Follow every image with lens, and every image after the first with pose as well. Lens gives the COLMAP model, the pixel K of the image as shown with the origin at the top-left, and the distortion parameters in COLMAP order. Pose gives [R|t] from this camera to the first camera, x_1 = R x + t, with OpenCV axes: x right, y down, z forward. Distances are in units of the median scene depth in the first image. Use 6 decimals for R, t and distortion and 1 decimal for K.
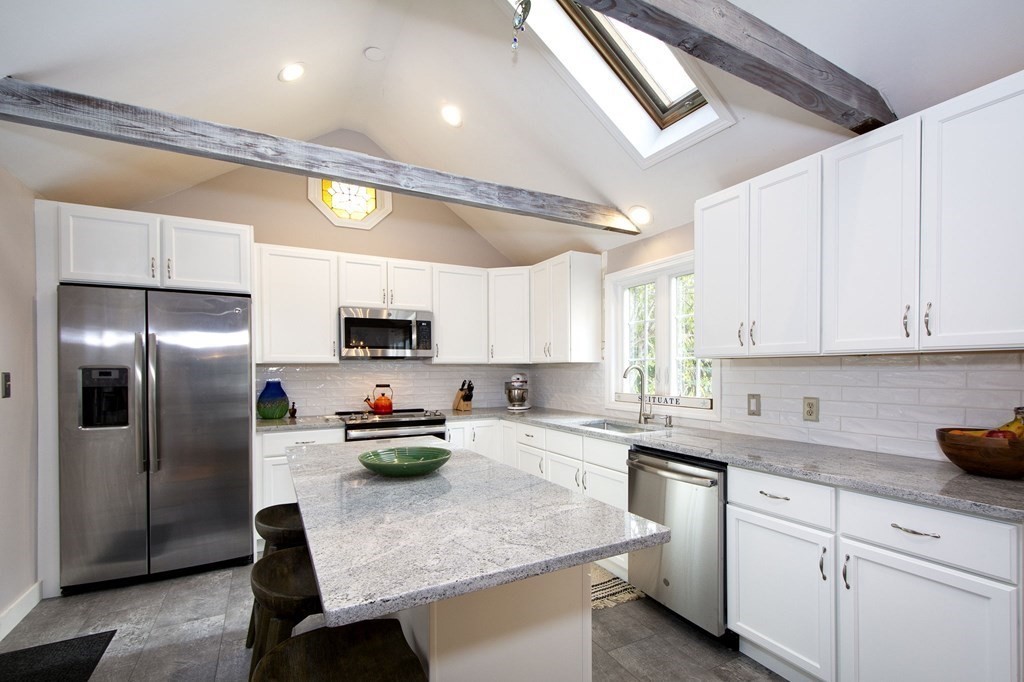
lens RADIAL K [[450.4, 0, 514.1], [0, 450.4, 374.9], [0, 0, 1]] dist [0.001310, -0.000023]
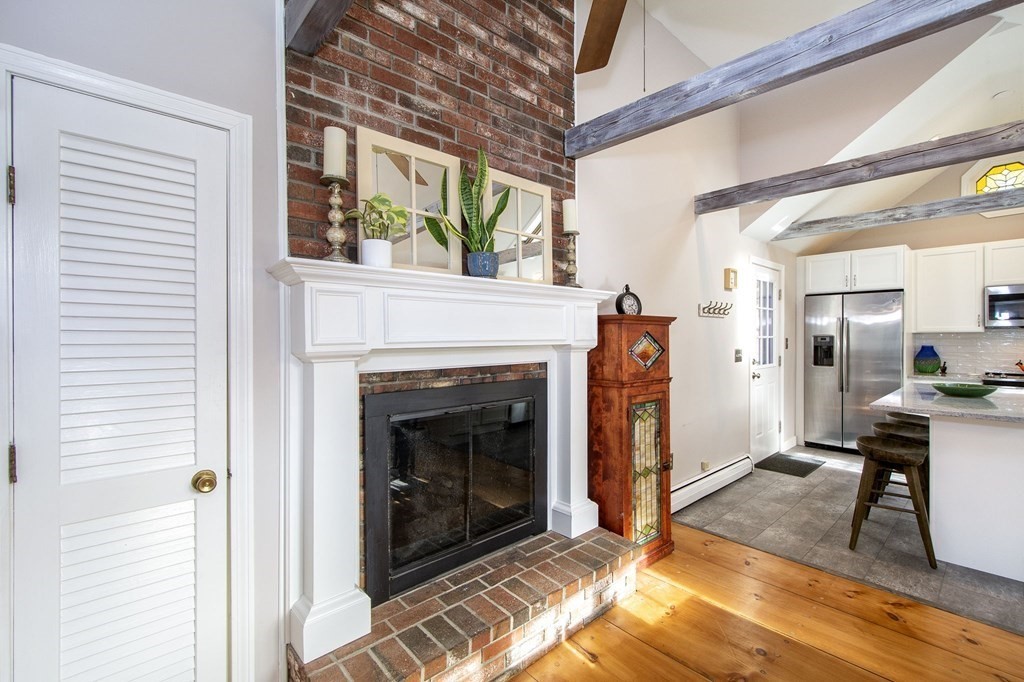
lens RADIAL K [[458.4, 0, 559.5], [0, 458.4, 336.6], [0, 0, 1]] dist [-0.001318, -0.000319]
pose [[0.300511, 0.002838, -0.953774, 0.496115], [-0.012274, 0.999924, -0.000892, 0.002049], [0.953699, 0.011975, 0.300523, -0.530971]]
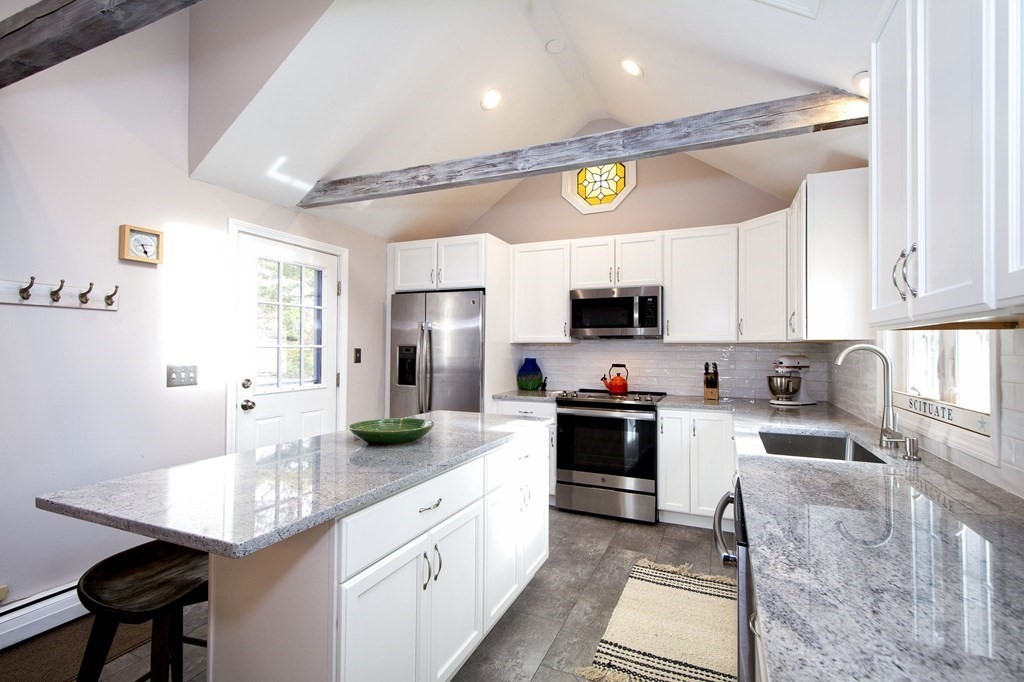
lens RADIAL K [[450.0, 0, 537.4], [0, 450.0, 341.5], [0, 0, 1]] dist [0.011375, -0.000078]
pose [[0.639395, -0.005344, -0.768860, 0.409385], [-0.018071, 0.999595, -0.021976, -0.004184], [0.768666, 0.027946, 0.639039, 0.277272]]
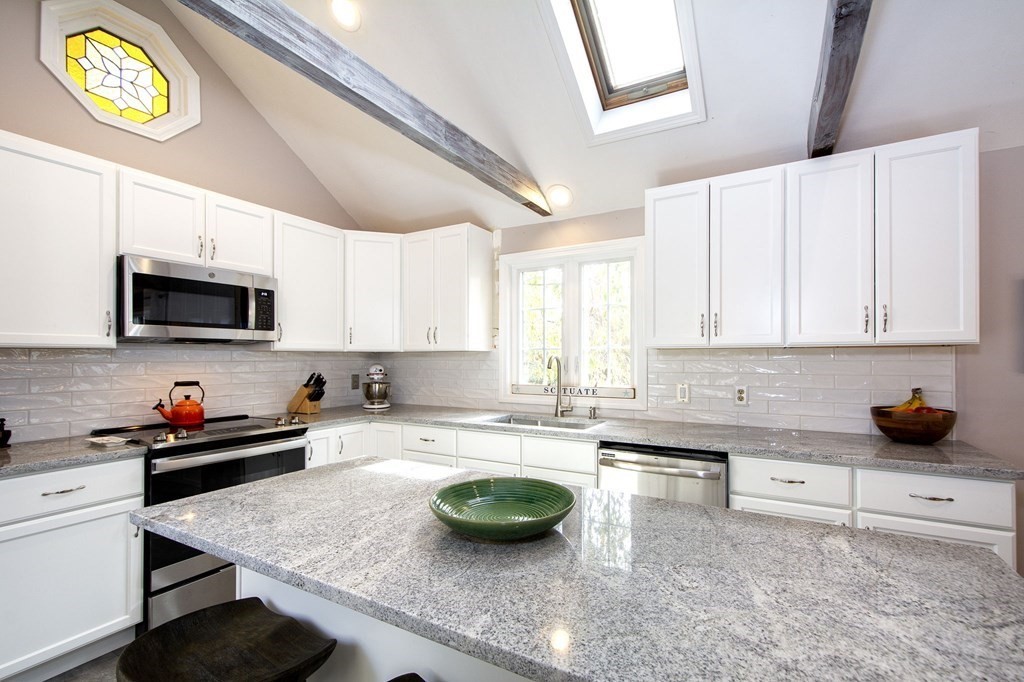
lens RADIAL K [[452.5, 0, 509.7], [0, 452.5, 354.5], [0, 0, 1]] dist [0.002656, 0.000324]
pose [[0.854465, 0.006607, 0.519466, -0.273325], [0.004866, 0.999773, -0.020720, -0.002651], [-0.519486, 0.020233, 0.854240, 0.229140]]
